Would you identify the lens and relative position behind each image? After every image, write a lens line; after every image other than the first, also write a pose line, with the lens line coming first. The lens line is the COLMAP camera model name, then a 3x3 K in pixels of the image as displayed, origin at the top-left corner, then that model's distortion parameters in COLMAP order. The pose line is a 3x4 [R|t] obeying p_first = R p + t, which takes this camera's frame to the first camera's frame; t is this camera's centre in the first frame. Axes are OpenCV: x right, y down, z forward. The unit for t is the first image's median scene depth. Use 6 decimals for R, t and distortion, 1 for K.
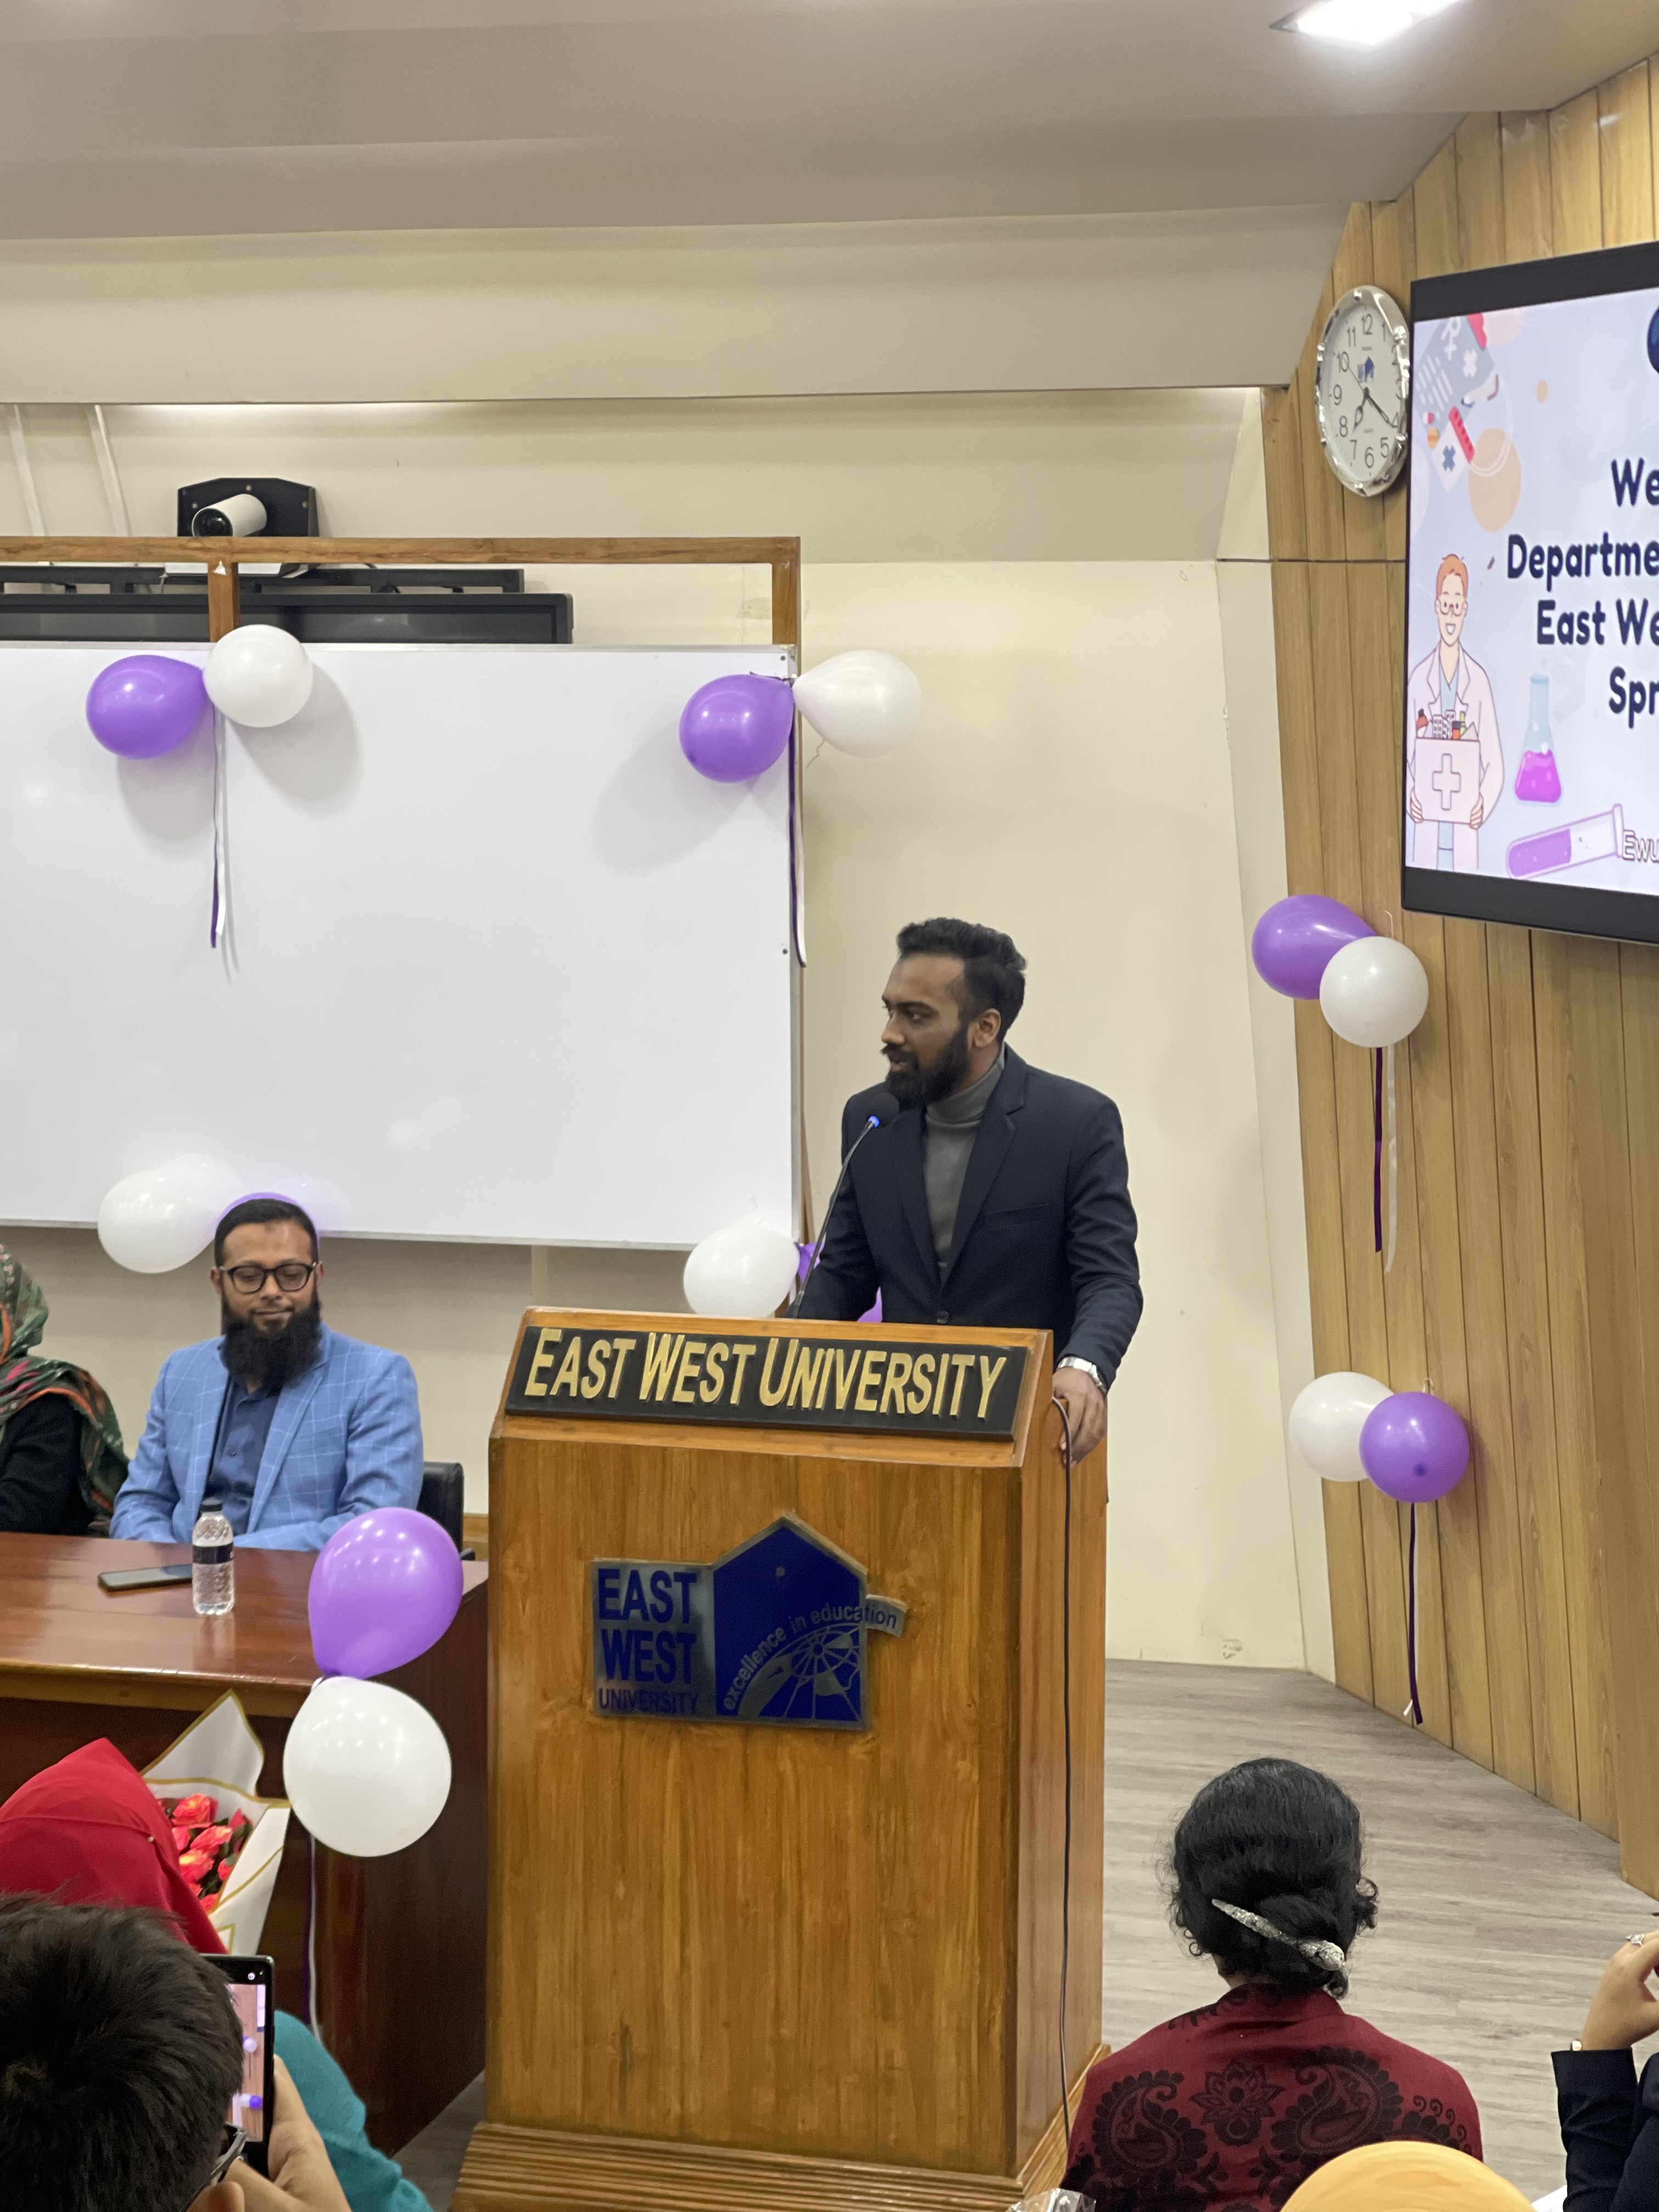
lens RADIAL K [[4145.5, 0, 829.5], [0, 4145.5, 1106.0], [0, 0, 1]] dist [0.221549, -0.063260]
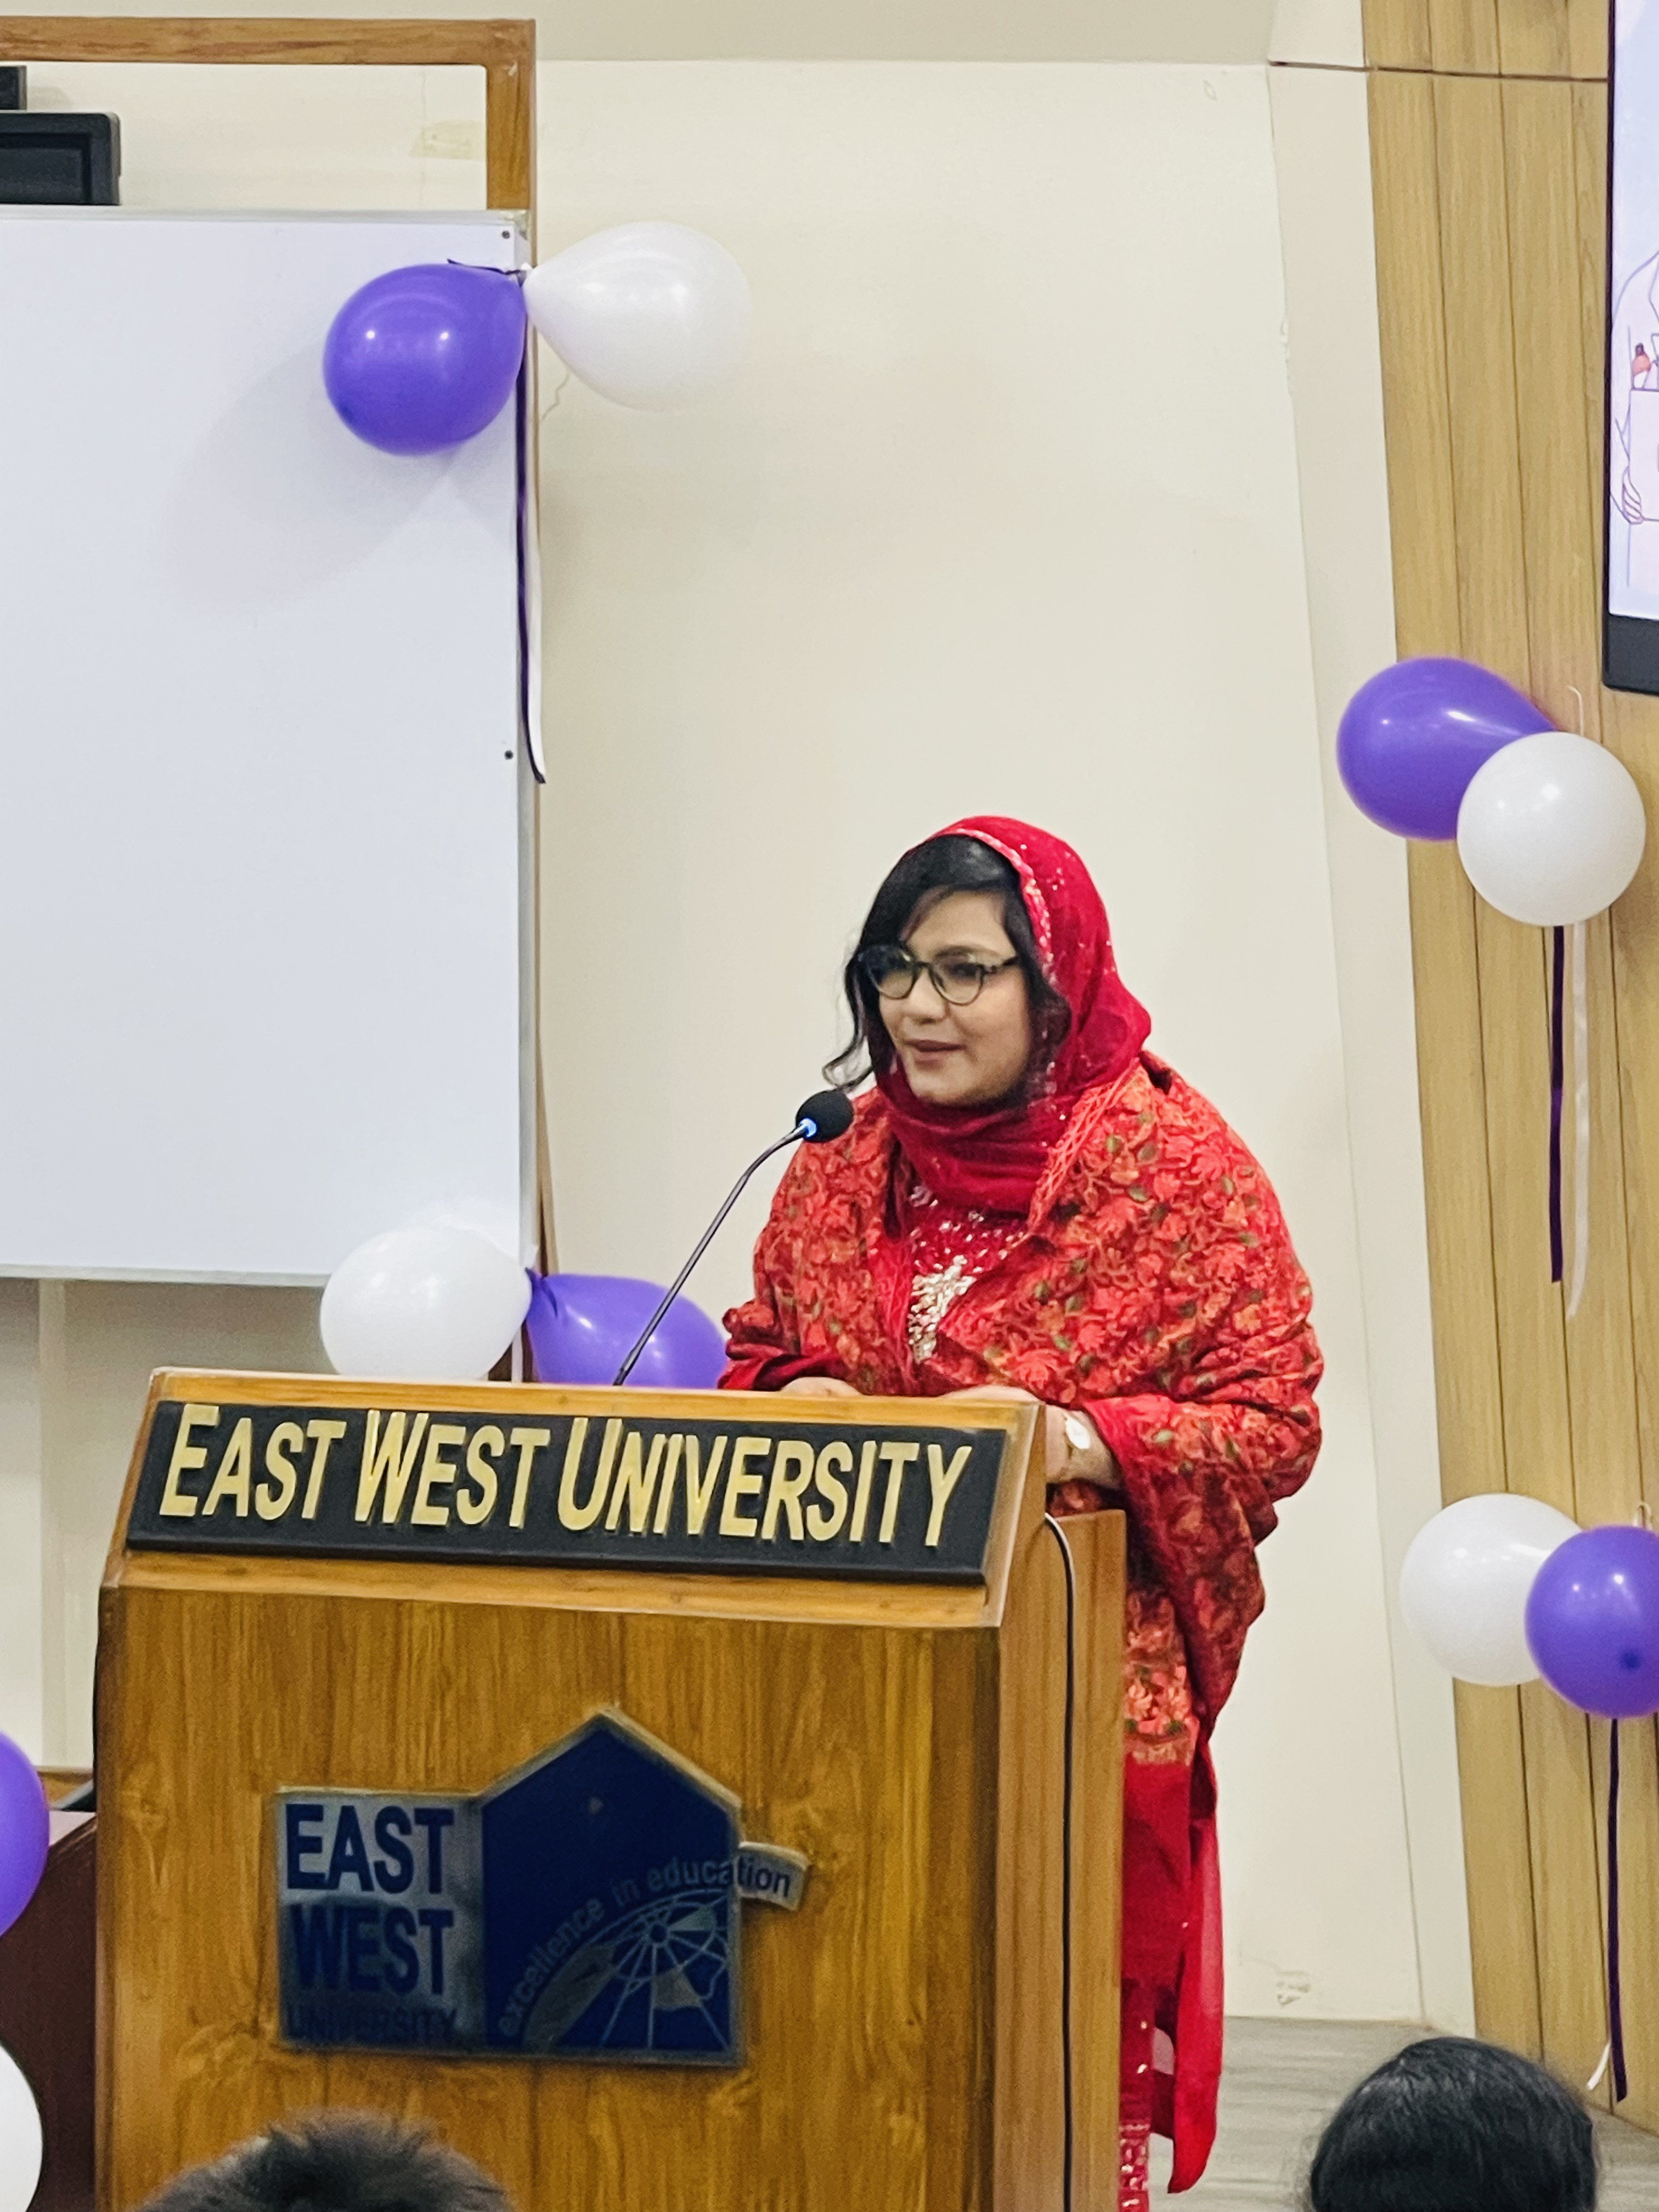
lens RADIAL K [[8564.2, 0, 829.5], [0, 8564.2, 1106.0], [0, 0, 1]] dist [0.135740, 2.095813]
pose [[0.998415, -0.002471, 0.056229, -0.046720], [0.001958, 0.999956, 0.009180, -0.000192], [-0.056249, -0.009055, 0.998376, -0.233291]]
